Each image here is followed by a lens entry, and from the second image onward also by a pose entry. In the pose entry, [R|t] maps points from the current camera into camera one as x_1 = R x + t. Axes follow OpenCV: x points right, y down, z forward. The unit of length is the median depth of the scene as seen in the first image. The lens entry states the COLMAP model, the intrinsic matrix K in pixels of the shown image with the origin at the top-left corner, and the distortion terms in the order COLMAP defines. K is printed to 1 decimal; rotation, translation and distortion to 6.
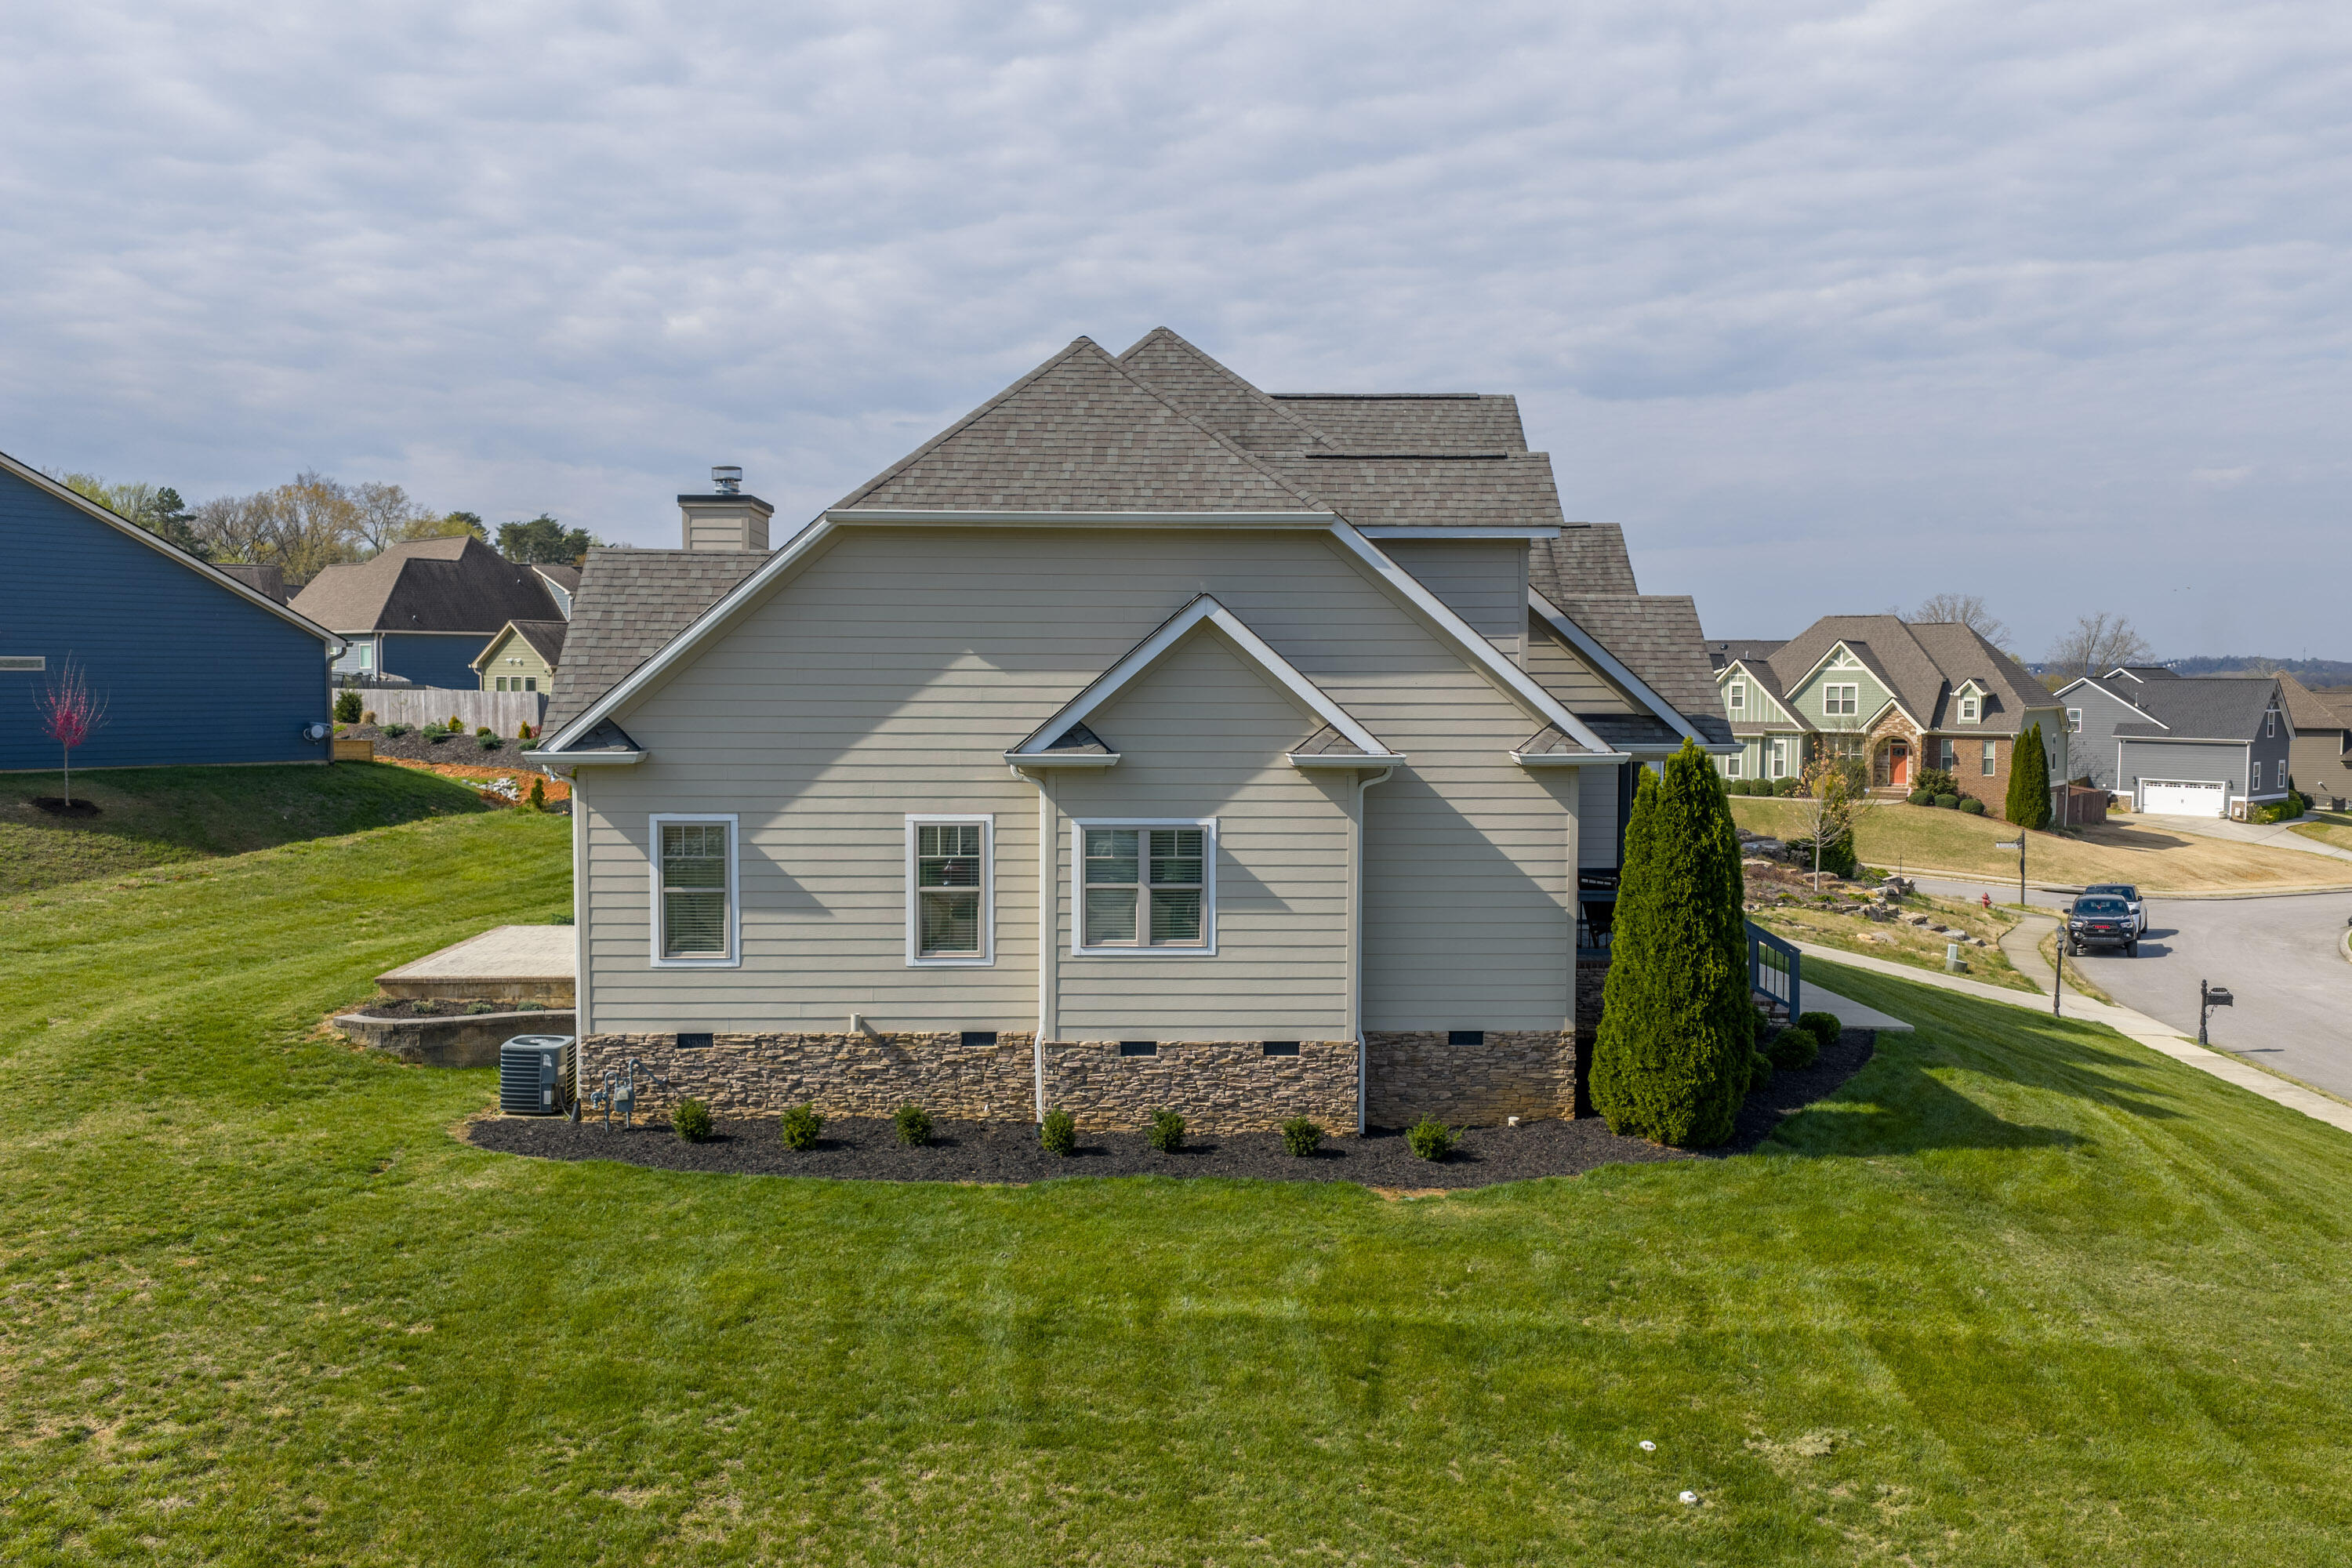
lens RADIAL K [[1957.1, 0, 1182.9], [0, 1957.1, 770.4], [0, 0, 1]] dist [0.008974, -0.012030]
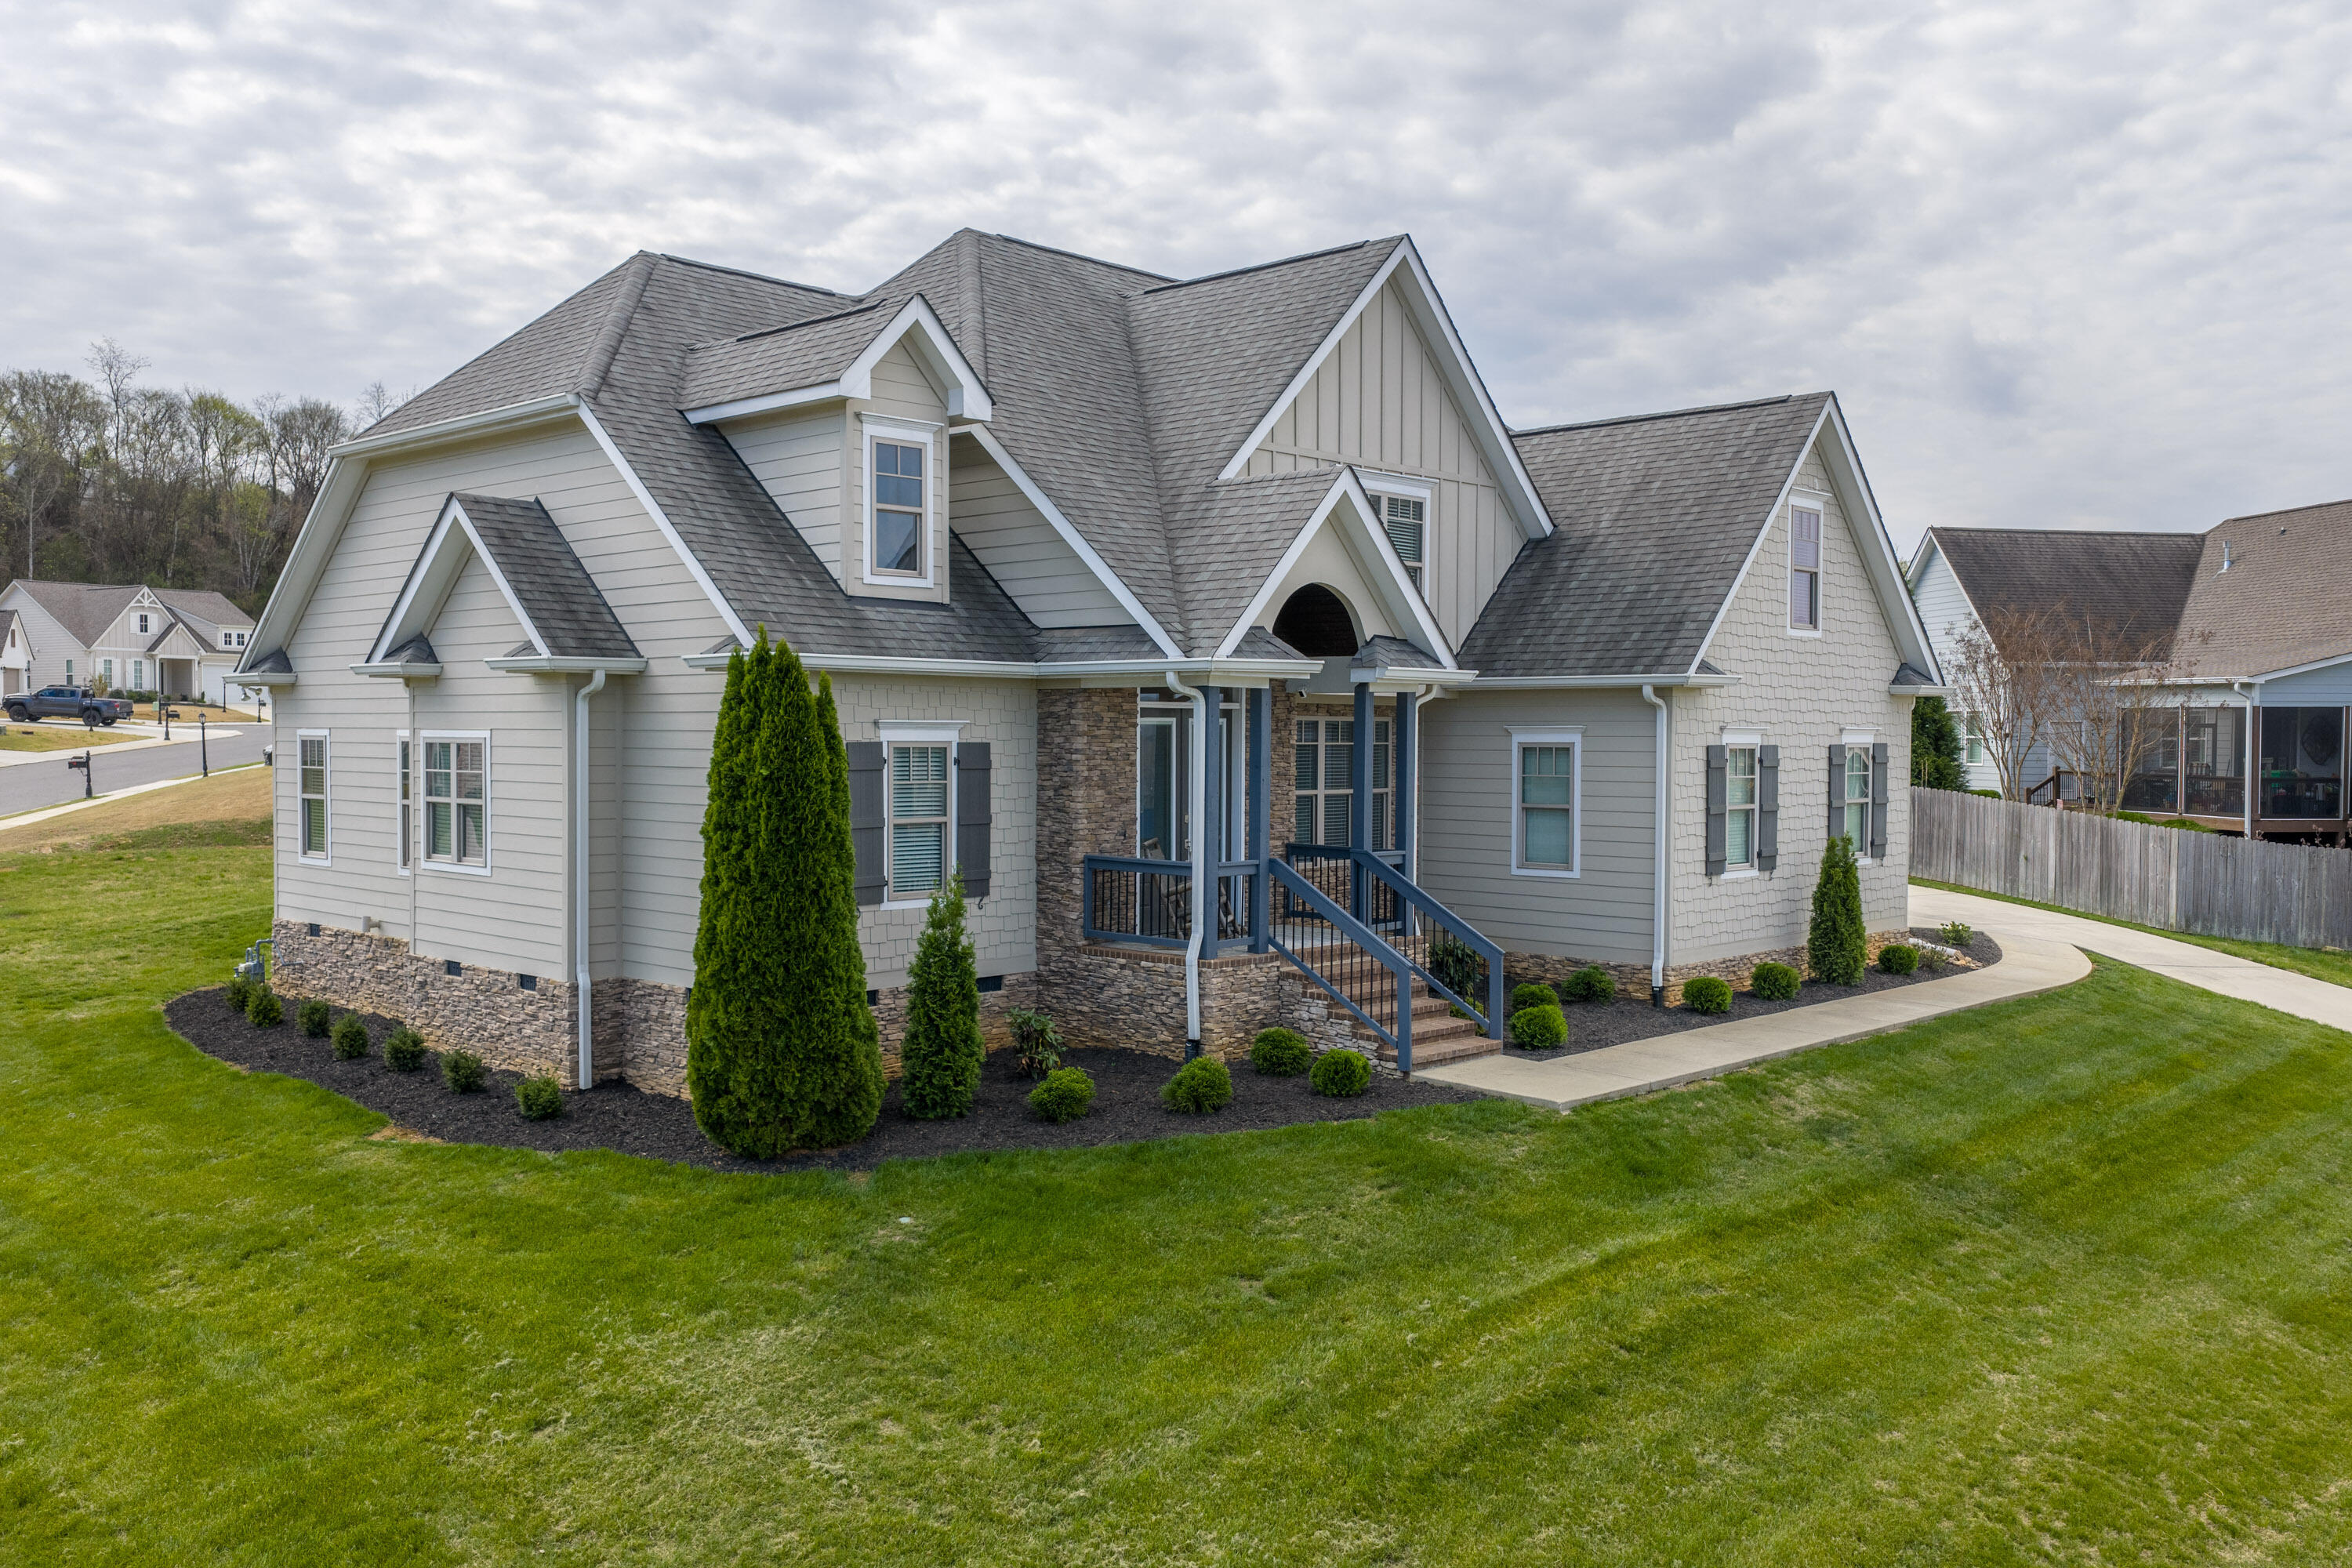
lens RADIAL K [[1957.1, 0, 1182.9], [0, 1957.1, 770.4], [0, 0, 1]] dist [0.008974, -0.012030]
pose [[0.698237, 0.013897, -0.715732, 0.907576], [-0.035563, 0.999250, -0.015291, 0.045149], [0.714983, 0.036130, 0.698208, 0.565782]]
